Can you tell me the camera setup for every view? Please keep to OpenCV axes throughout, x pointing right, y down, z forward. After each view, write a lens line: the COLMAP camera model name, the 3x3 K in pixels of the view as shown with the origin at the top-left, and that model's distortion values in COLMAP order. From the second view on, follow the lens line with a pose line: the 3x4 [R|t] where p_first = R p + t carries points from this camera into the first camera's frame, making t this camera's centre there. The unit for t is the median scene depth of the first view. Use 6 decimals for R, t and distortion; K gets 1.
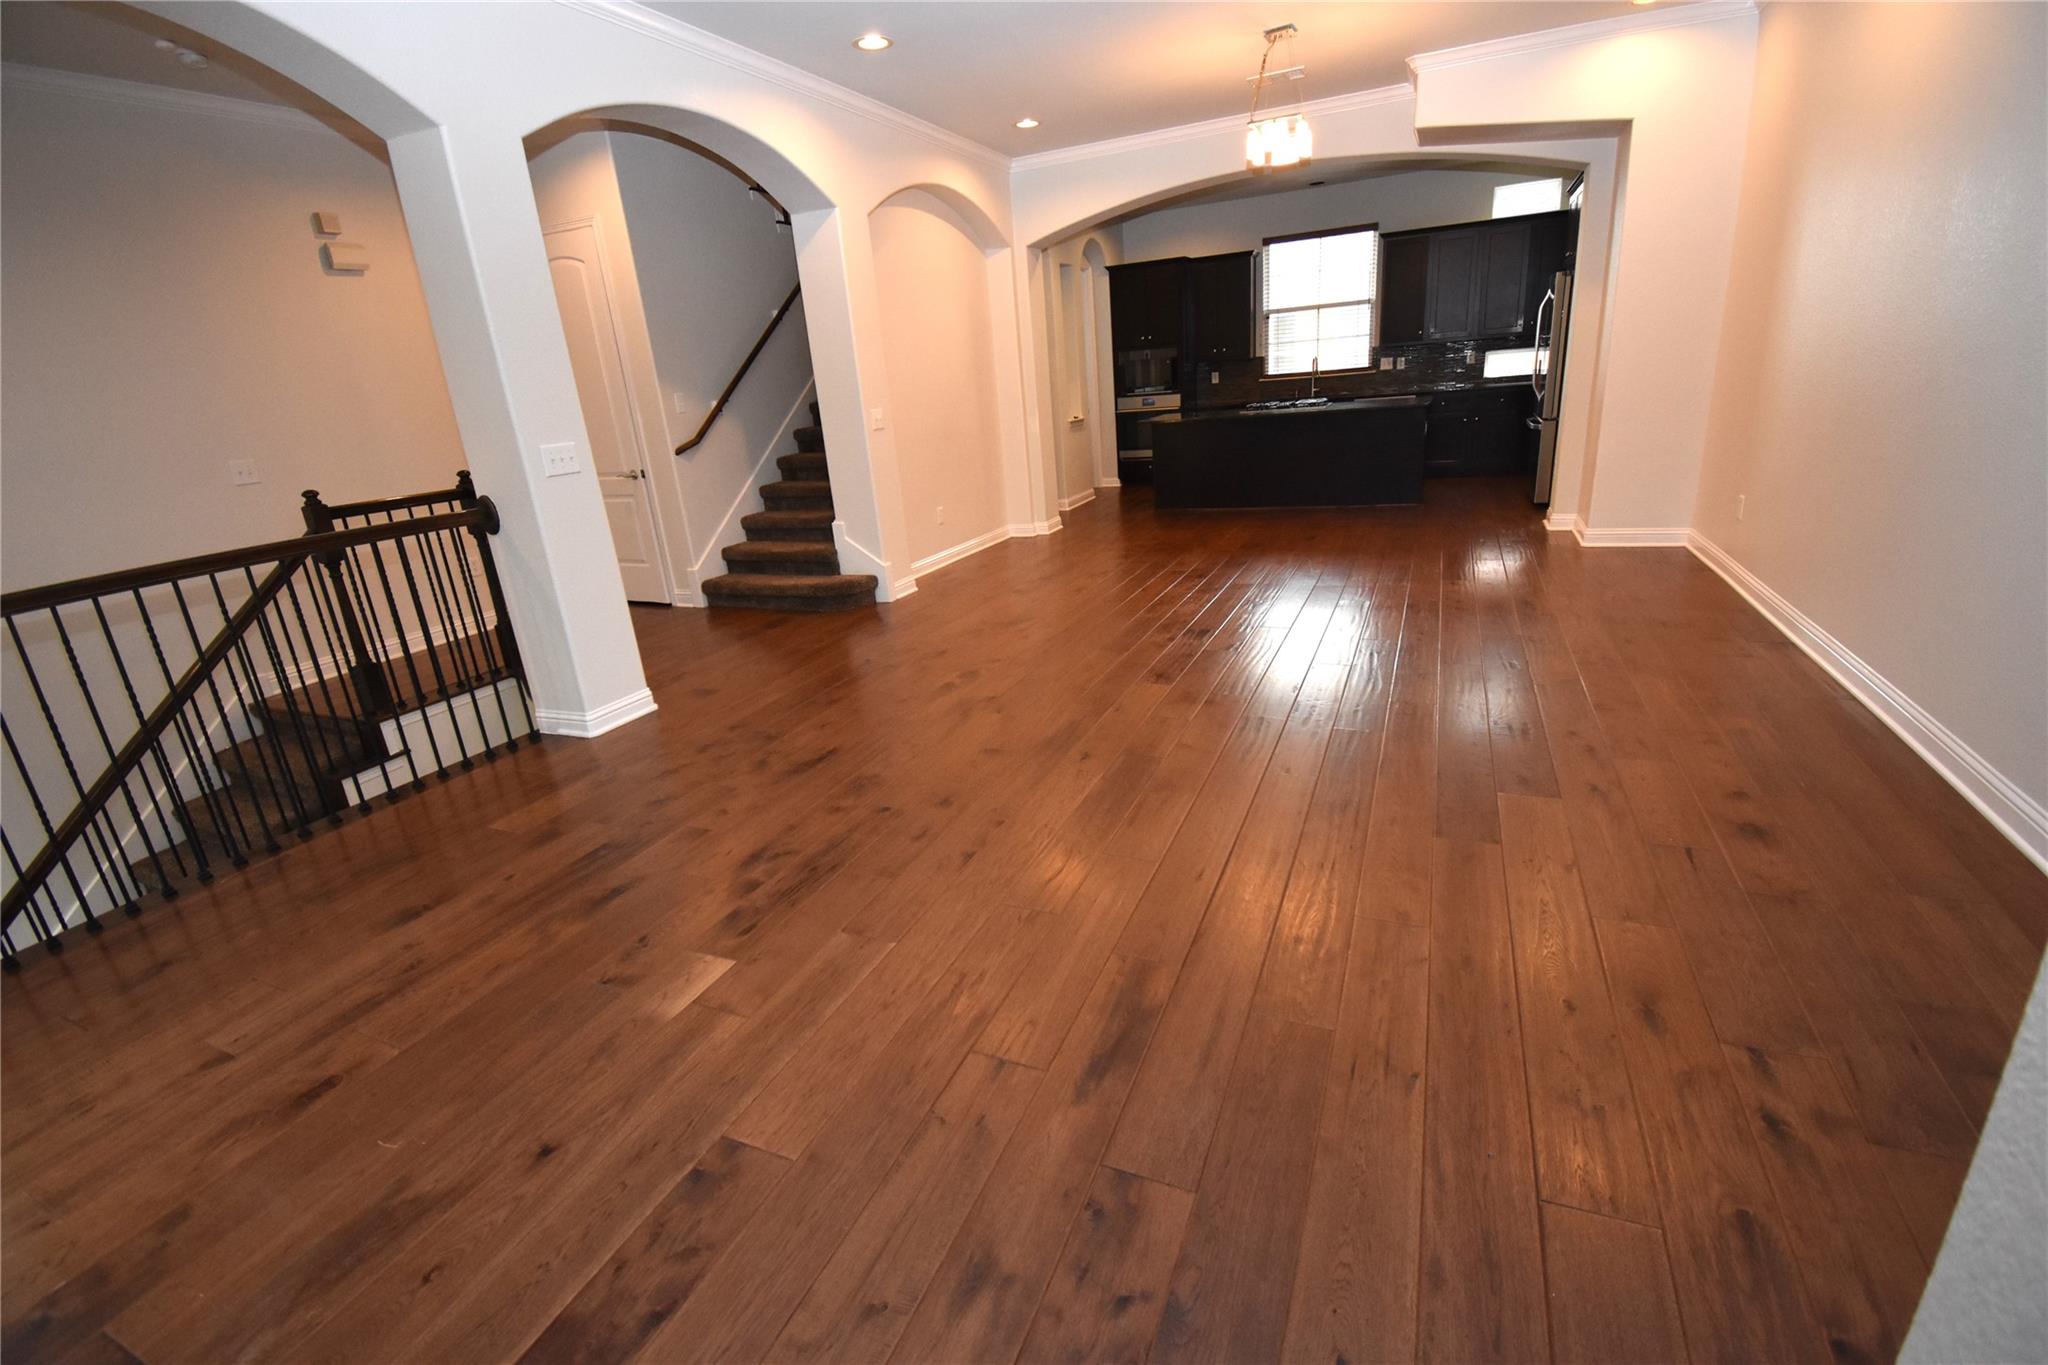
lens RADIAL K [[898.8, 0, 1024.0], [0, 898.8, 682.5], [0, 0, 1]] dist [0.001479, -0.019153]
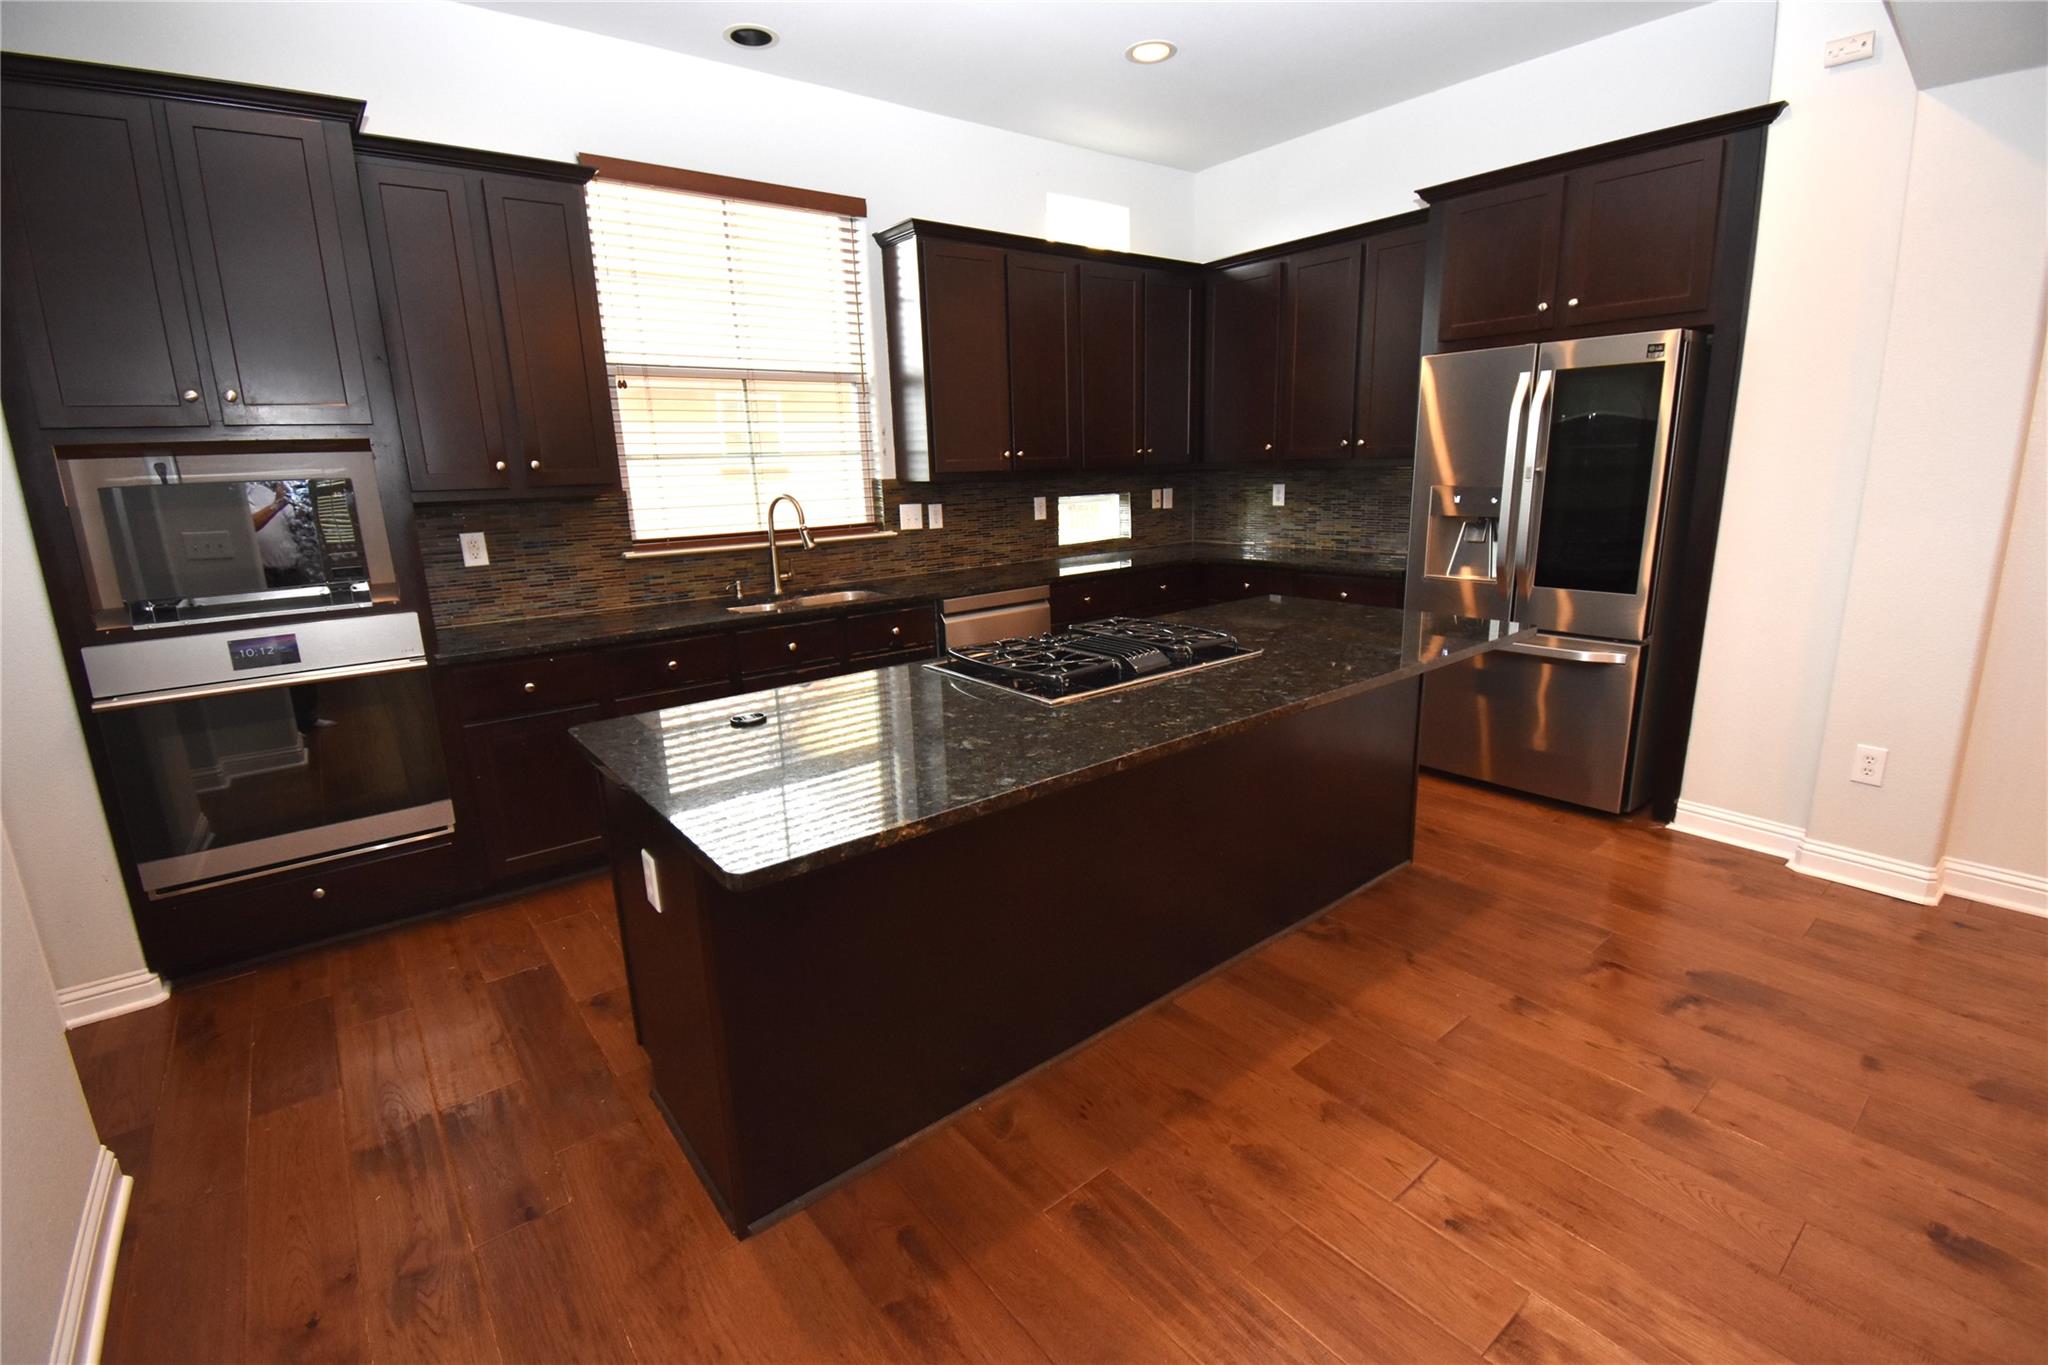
lens RADIAL K [[898.8, 0, 1024.0], [0, 898.8, 682.5], [0, 0, 1]] dist [0.001479, -0.019153]
pose [[0.470054, -0.141536, 0.871216, 0.024481], [0.273672, 0.961785, 0.008593, -0.260686], [-0.839138, 0.234389, 0.490825, 0.742223]]
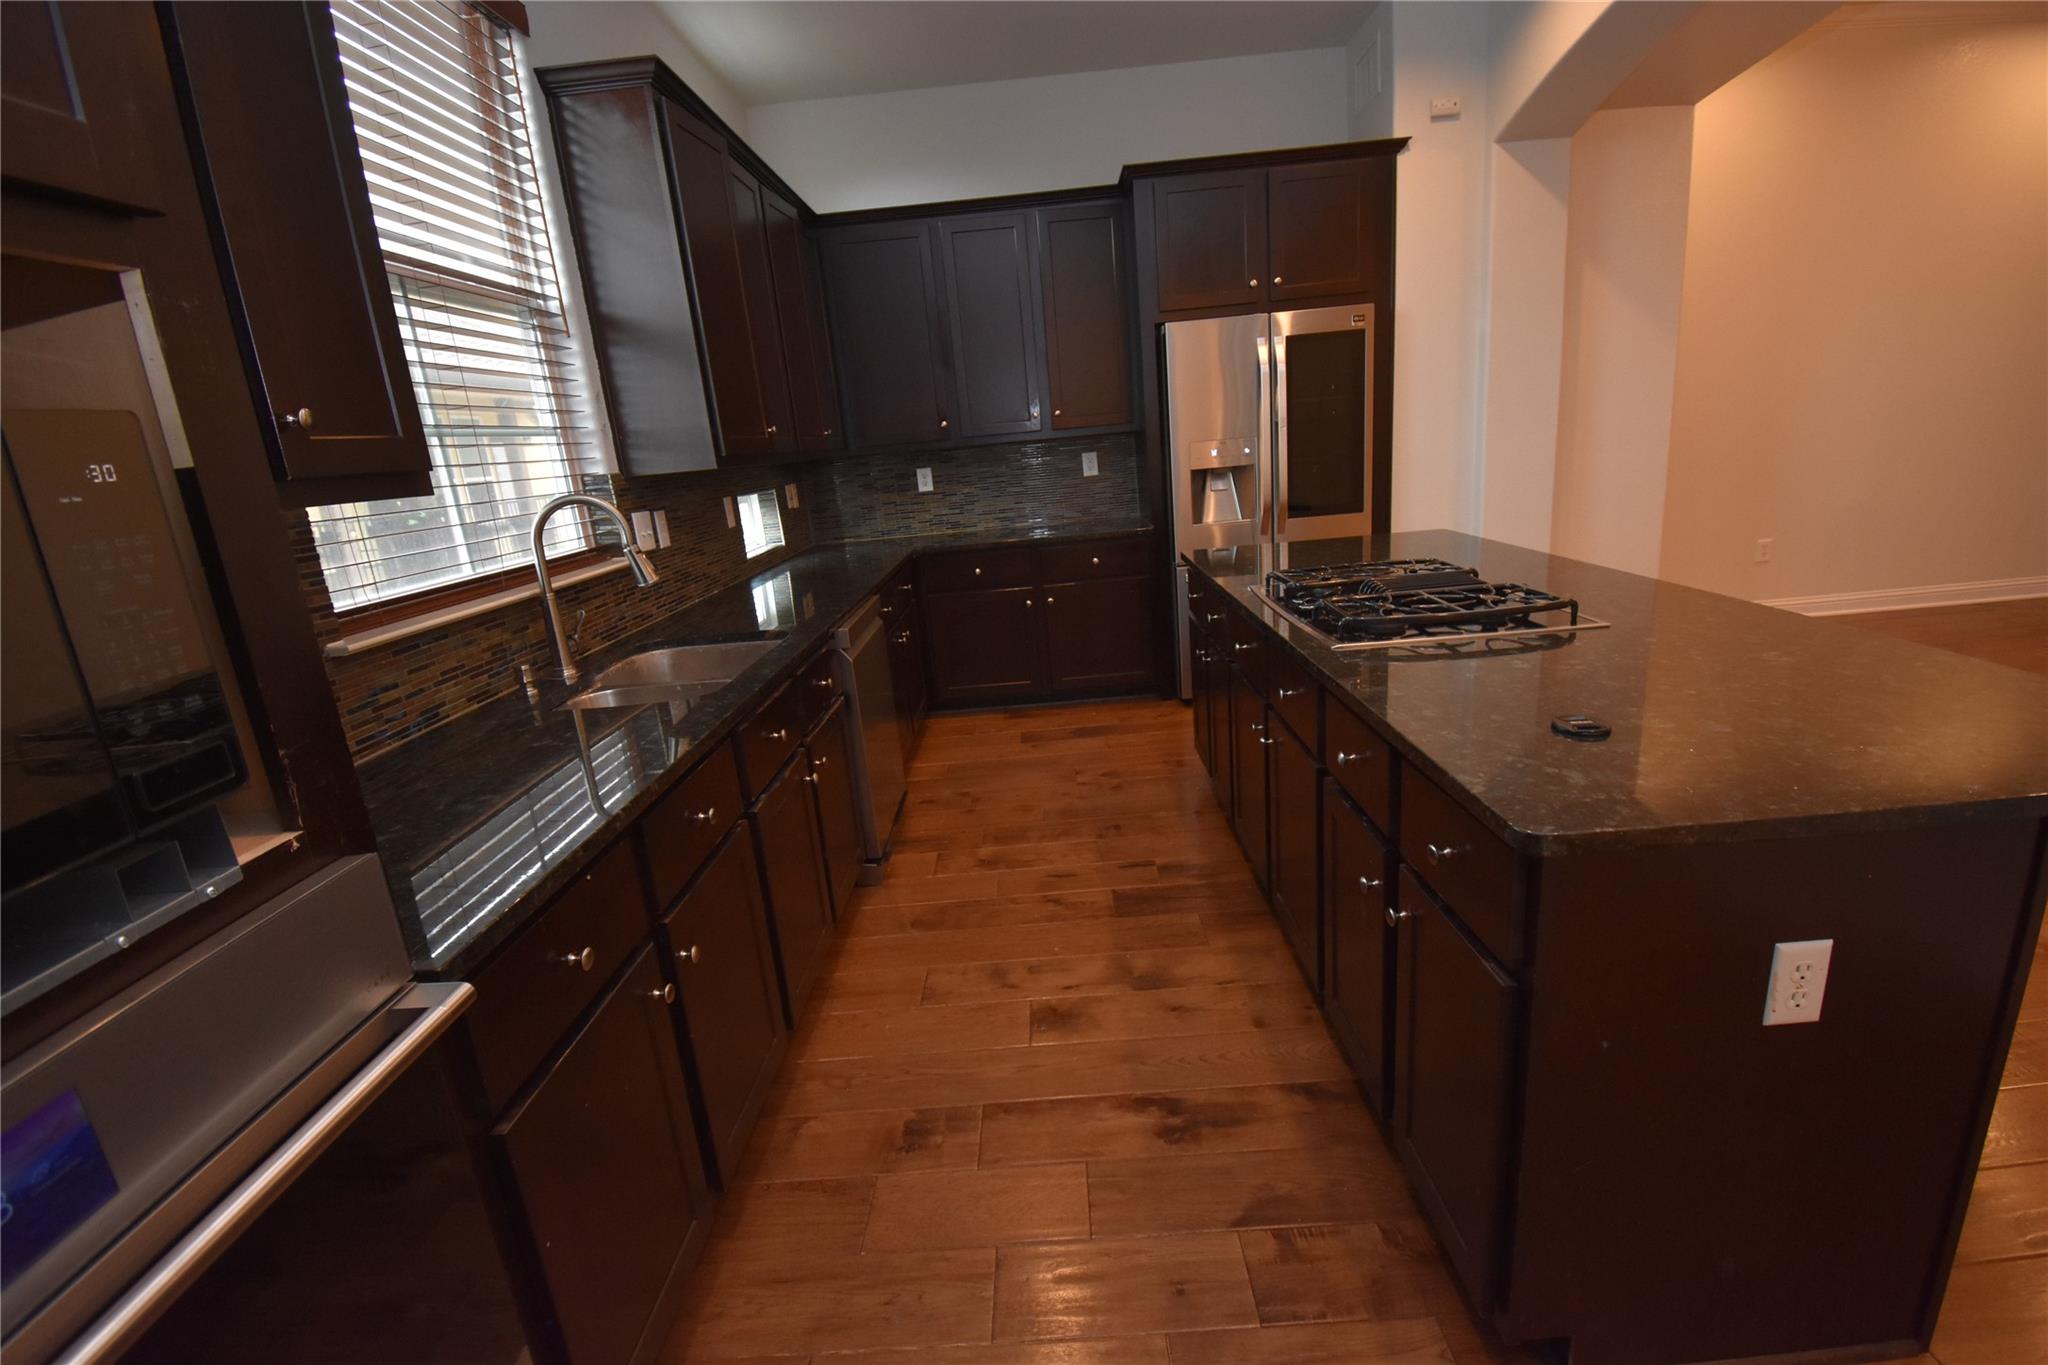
lens RADIAL K [[898.8, 0, 1024.0], [0, 898.8, 682.5], [0, 0, 1]] dist [0.001479, -0.019153]
pose [[-0.384323, -0.122965, 0.914973, 0.079762], [0.406885, 0.867079, 0.287436, -0.337904], [-0.828698, 0.482757, -0.283206, 0.978539]]
